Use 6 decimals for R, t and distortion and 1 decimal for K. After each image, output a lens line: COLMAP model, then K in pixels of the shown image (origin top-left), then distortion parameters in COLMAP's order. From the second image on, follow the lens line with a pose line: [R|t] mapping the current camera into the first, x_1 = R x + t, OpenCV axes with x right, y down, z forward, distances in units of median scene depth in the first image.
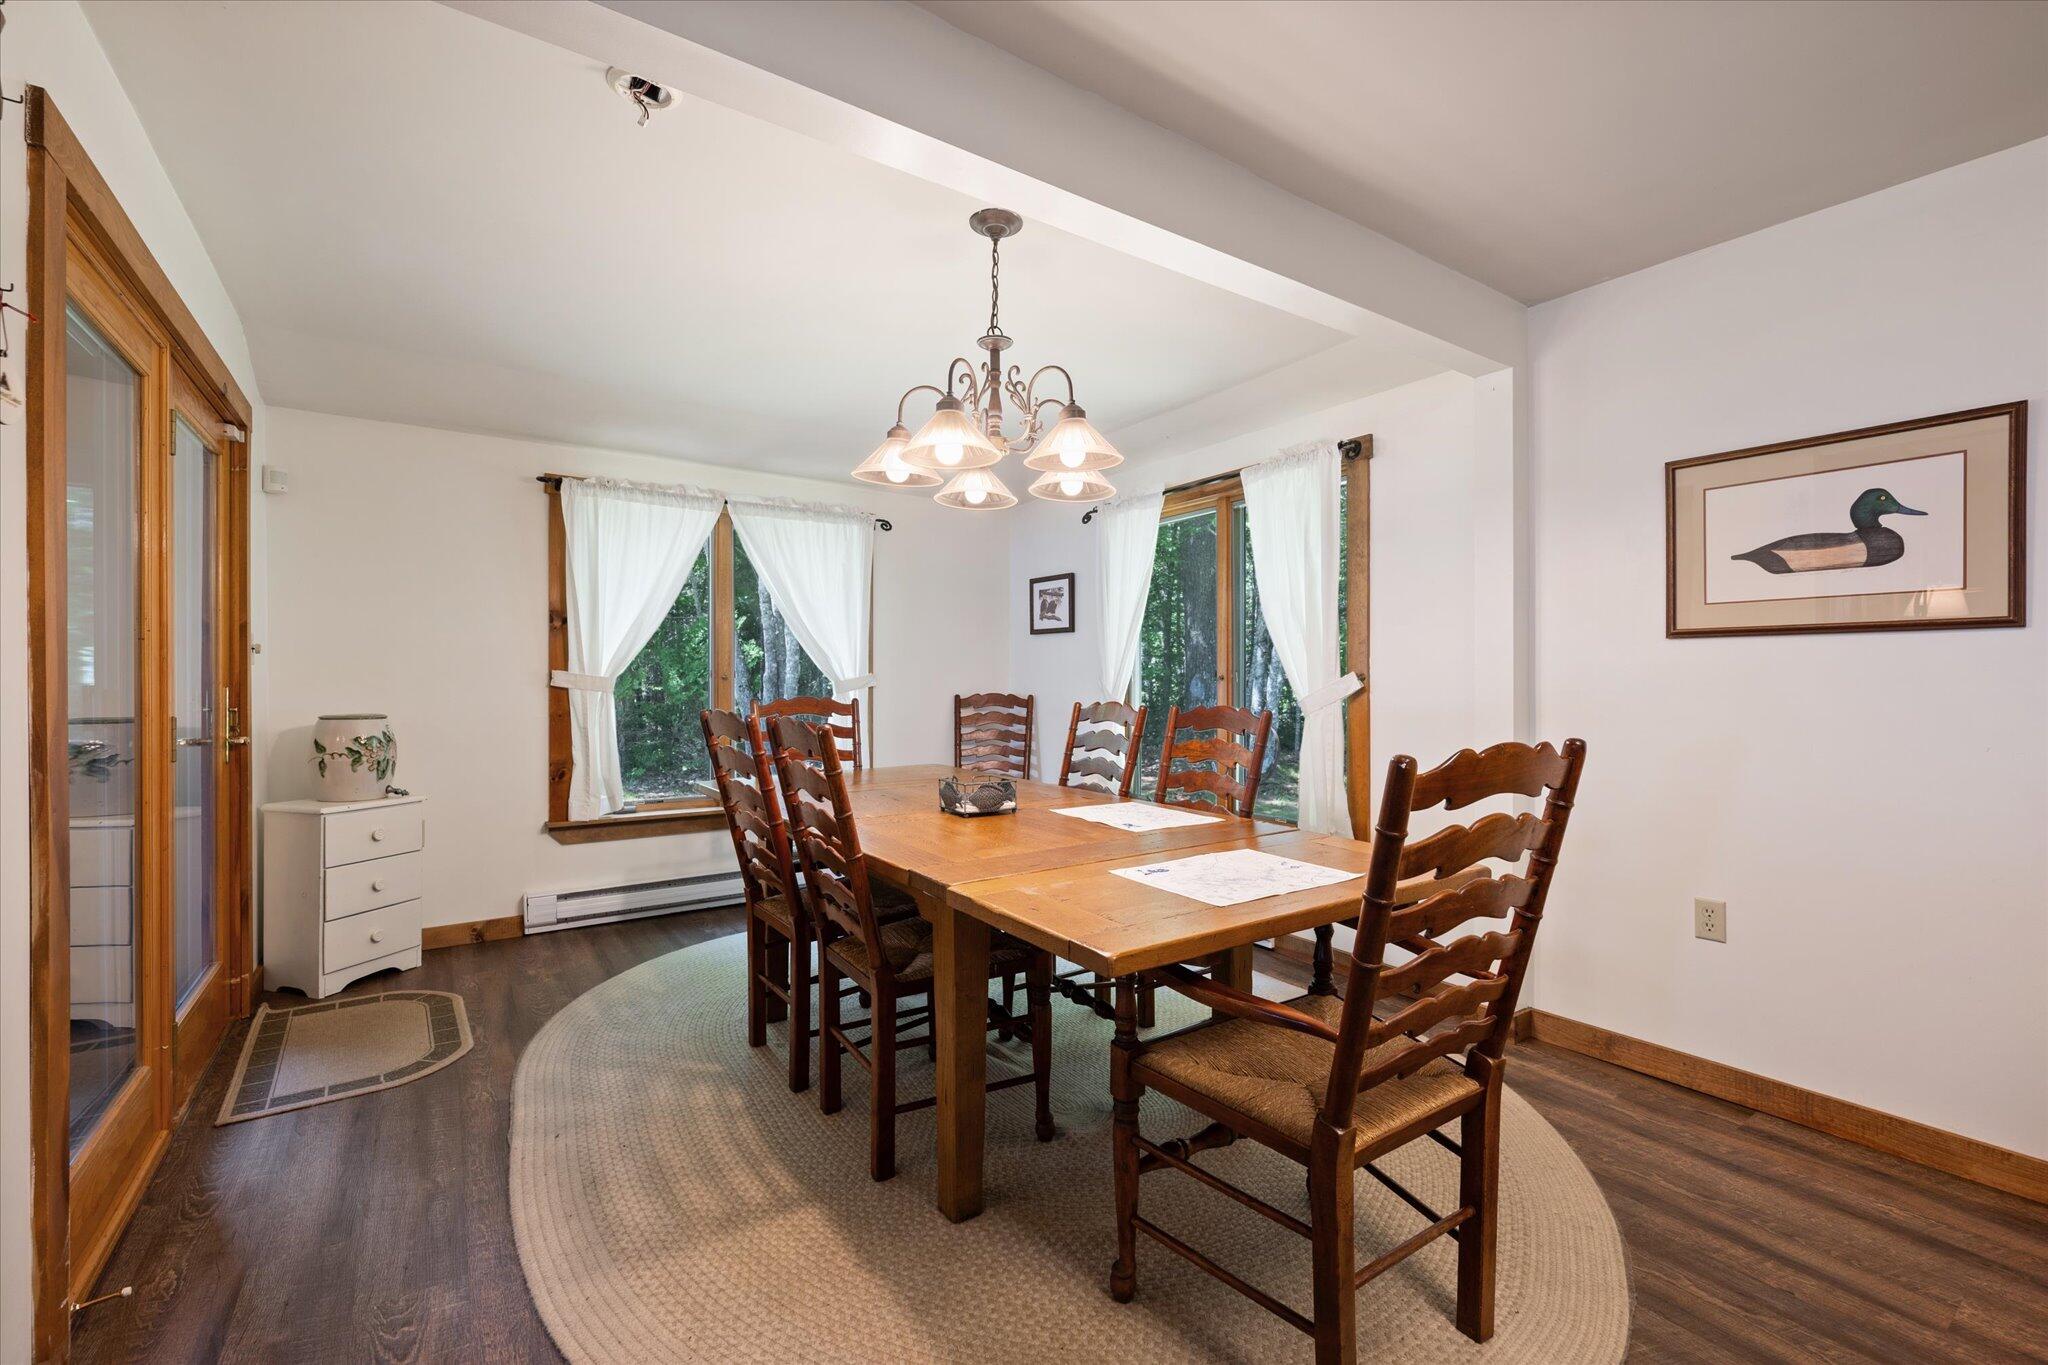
lens RADIAL K [[862.4, 0, 1024.0], [0, 862.4, 682.5], [0, 0, 1]] dist [-0.001637, -0.000172]
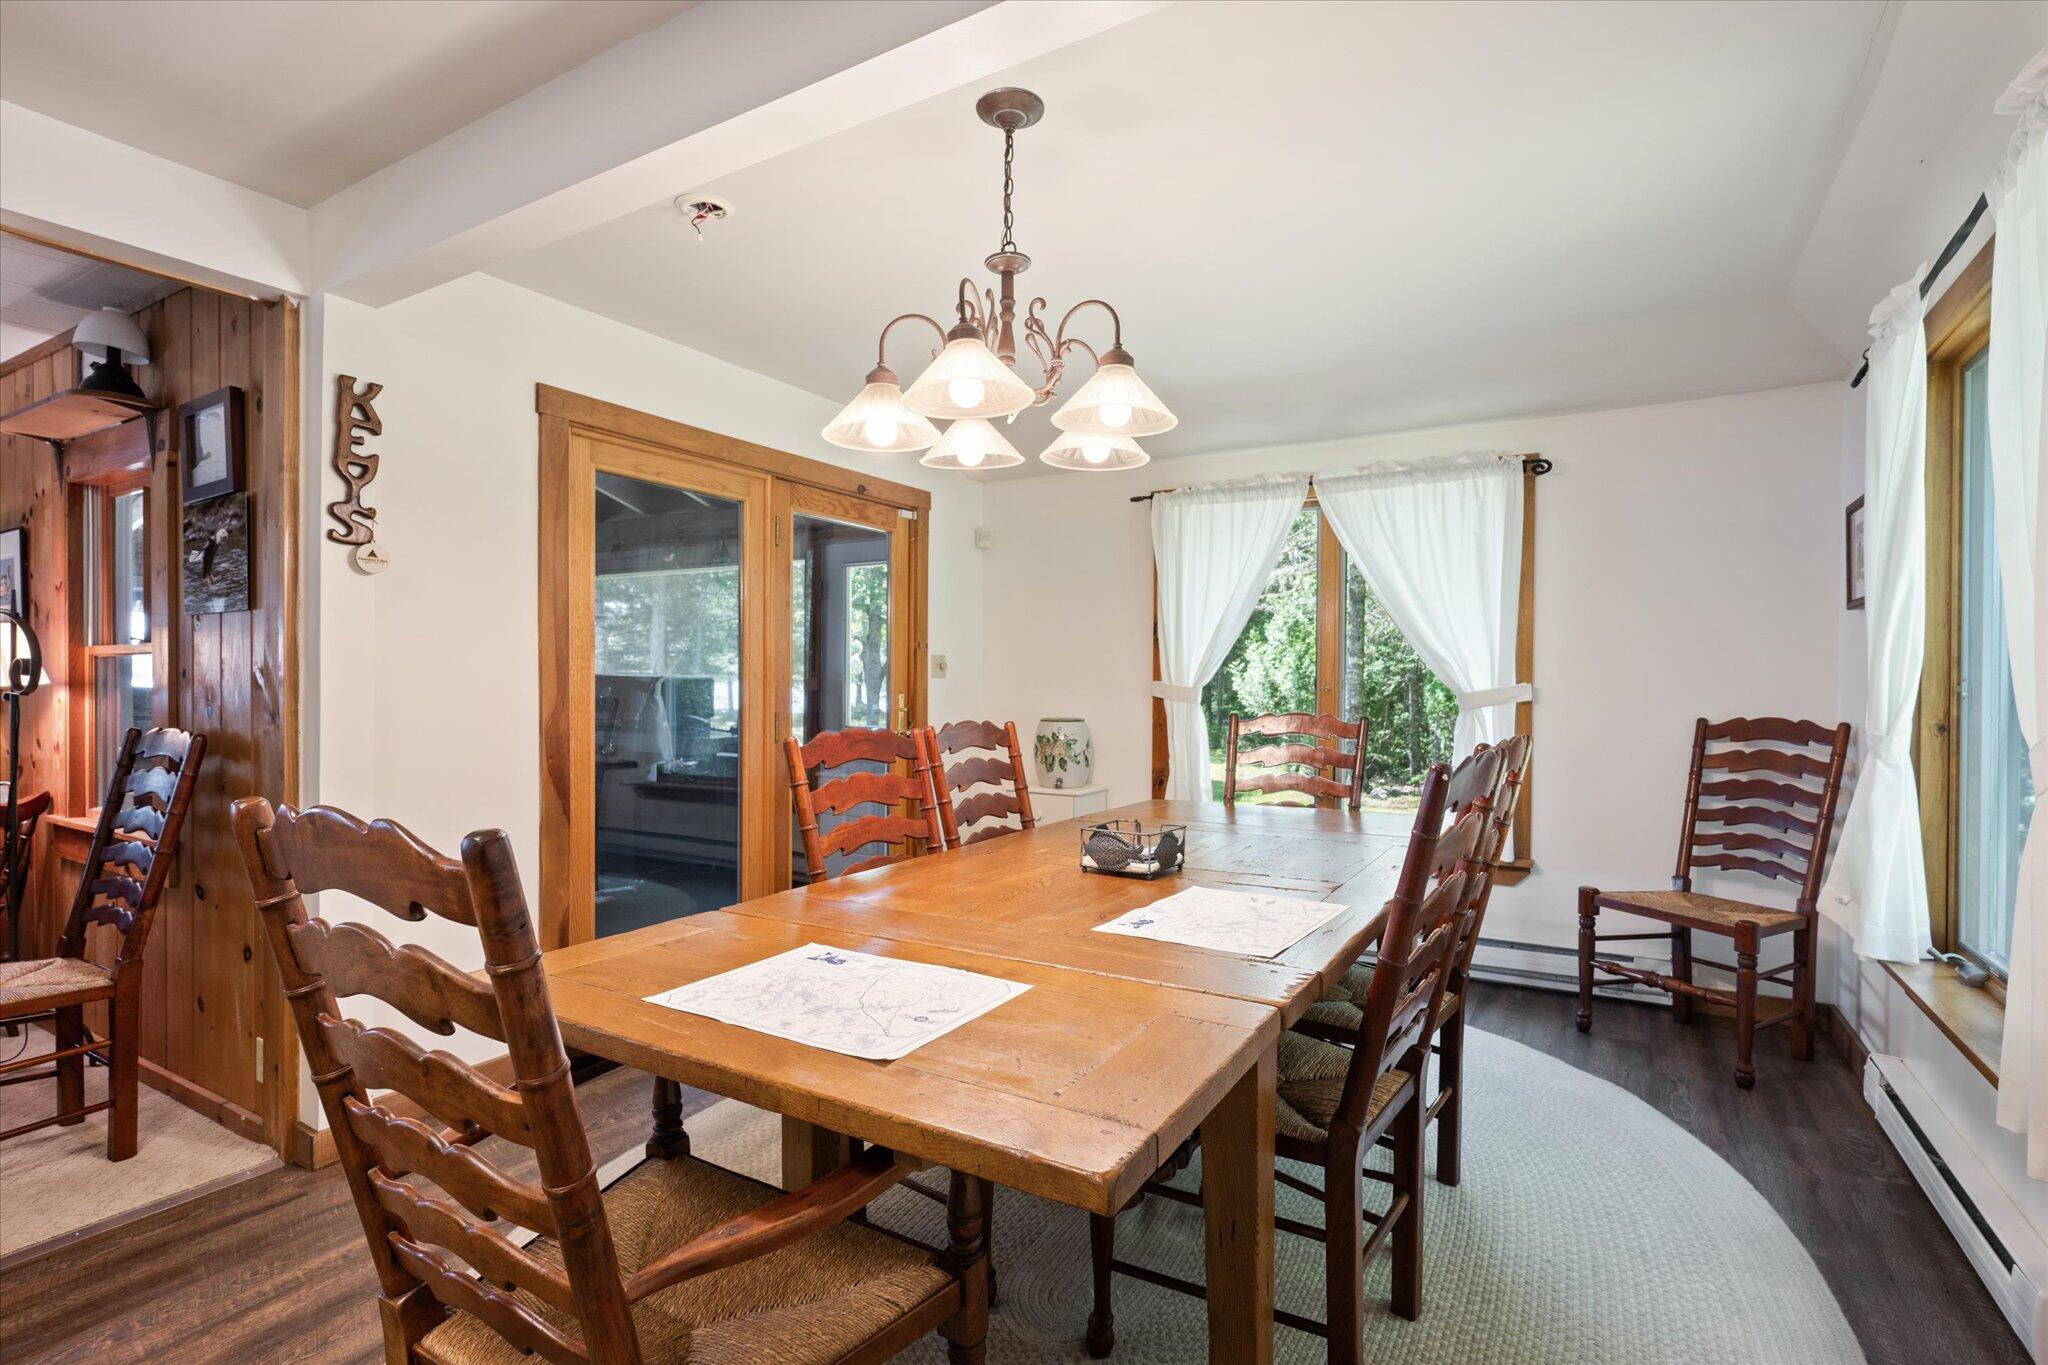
lens RADIAL K [[968.7, 0, 1027.2], [0, 968.7, 713.0], [0, 0, 1]] dist [0.002203, 0.000087]
pose [[0.420942, 0.028310, -0.906646, 0.713700], [-0.007280, 0.999586, 0.027833, -0.010480], [0.907059, -0.005116, 0.420973, 0.585527]]
